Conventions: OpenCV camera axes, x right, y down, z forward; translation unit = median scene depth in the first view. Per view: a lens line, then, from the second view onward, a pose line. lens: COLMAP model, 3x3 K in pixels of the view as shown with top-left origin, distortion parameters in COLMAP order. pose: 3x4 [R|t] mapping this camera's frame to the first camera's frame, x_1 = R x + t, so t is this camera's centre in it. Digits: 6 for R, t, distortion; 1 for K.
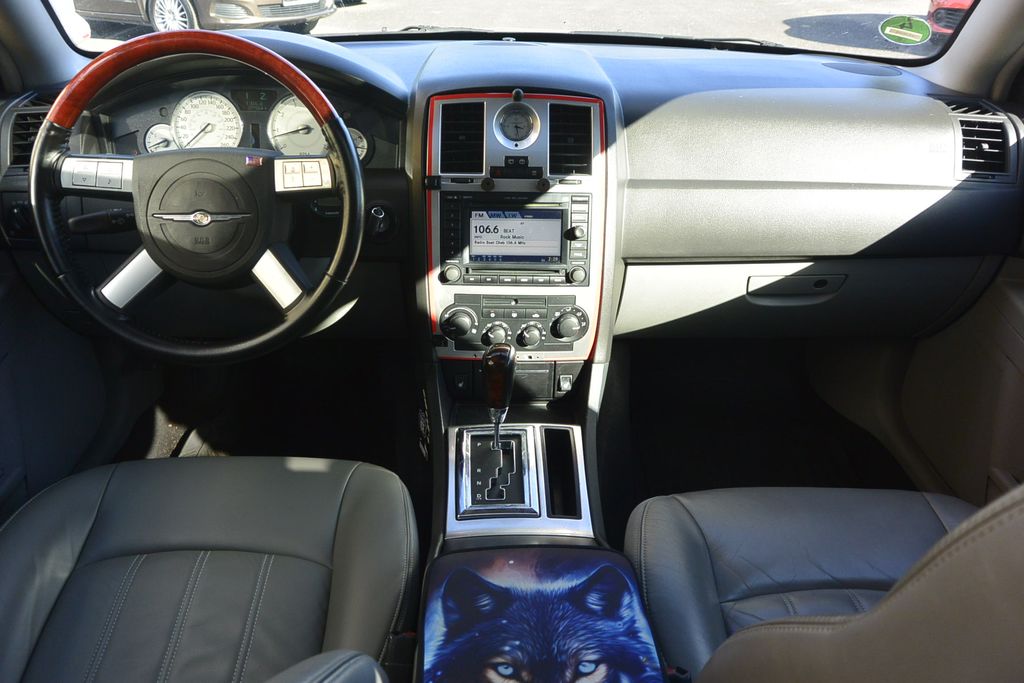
lens RADIAL K [[784.0, 0, 504.8], [0, 784.0, 342.1], [0, 0, 1]] dist [-0.002902, 0.016091]
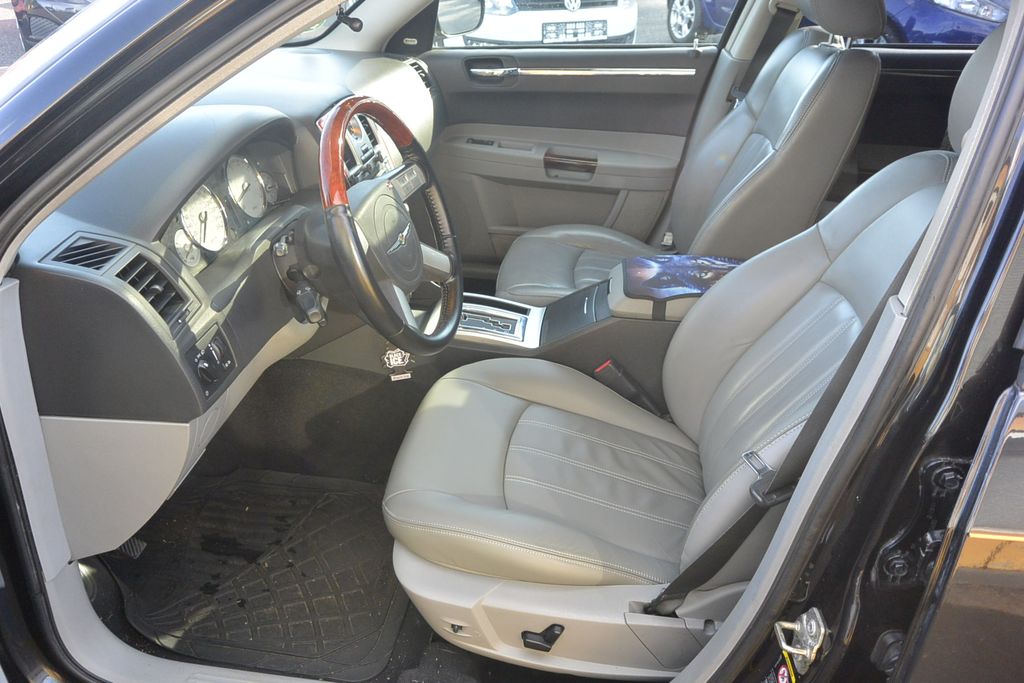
lens RADIAL K [[784.0, 0, 508.2], [0, 784.0, 339.7], [0, 0, 1]] dist [-0.002902, 0.016091]
pose [[0.149842, -0.481230, 0.863693, -1.242589], [0.458340, 0.807830, 0.370587, -0.332810], [-0.876055, 0.340335, 0.341613, 0.398483]]
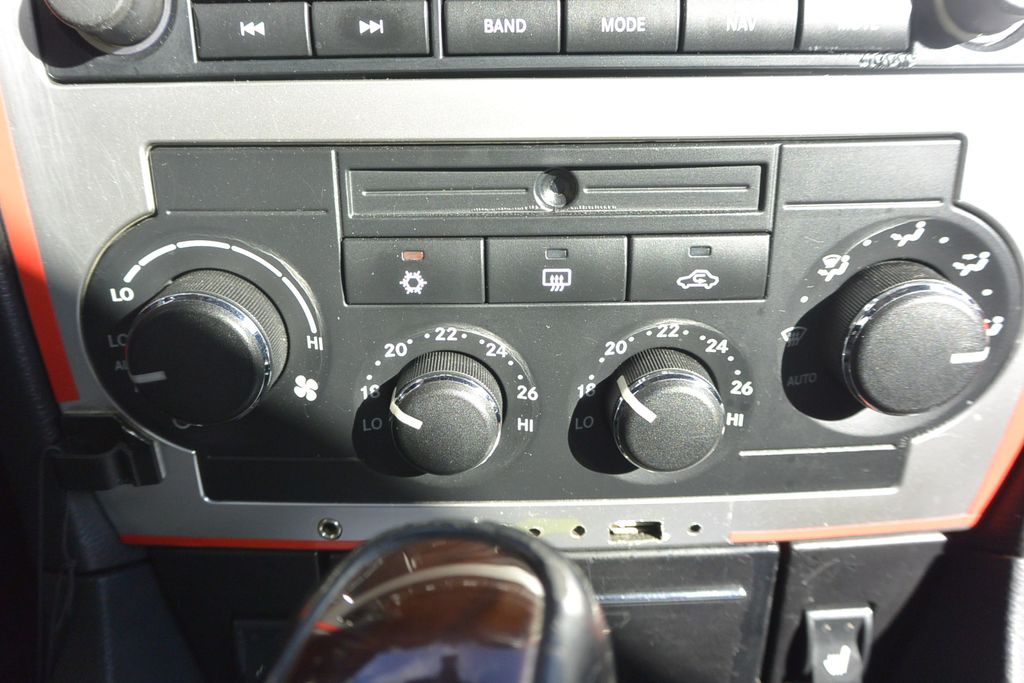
lens RADIAL K [[845.2, 0, 501.7], [0, 845.2, 335.0], [0, 0, 1]] dist [-0.011131, 0.011158]
pose [[0.999593, -0.025950, -0.011875, 0.003207], [0.025742, 0.999518, -0.017360, -0.021130], [0.012320, 0.017048, 0.999779, 0.833955]]
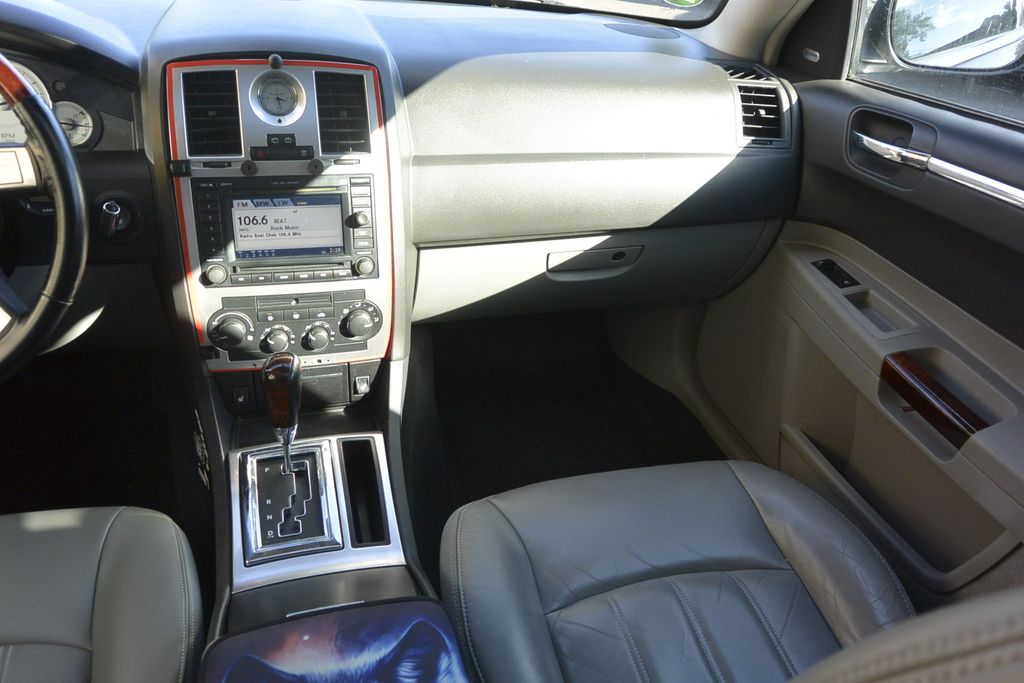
lens RADIAL K [[784.0, 0, 504.8], [0, 784.0, 341.6], [0, 0, 1]] dist [-0.002902, 0.016091]
pose [[0.966902, -0.087796, 0.239566, 0.025236], [0.074251, 0.995118, 0.065010, -0.045913], [-0.244105, -0.045070, 0.968701, 0.092076]]
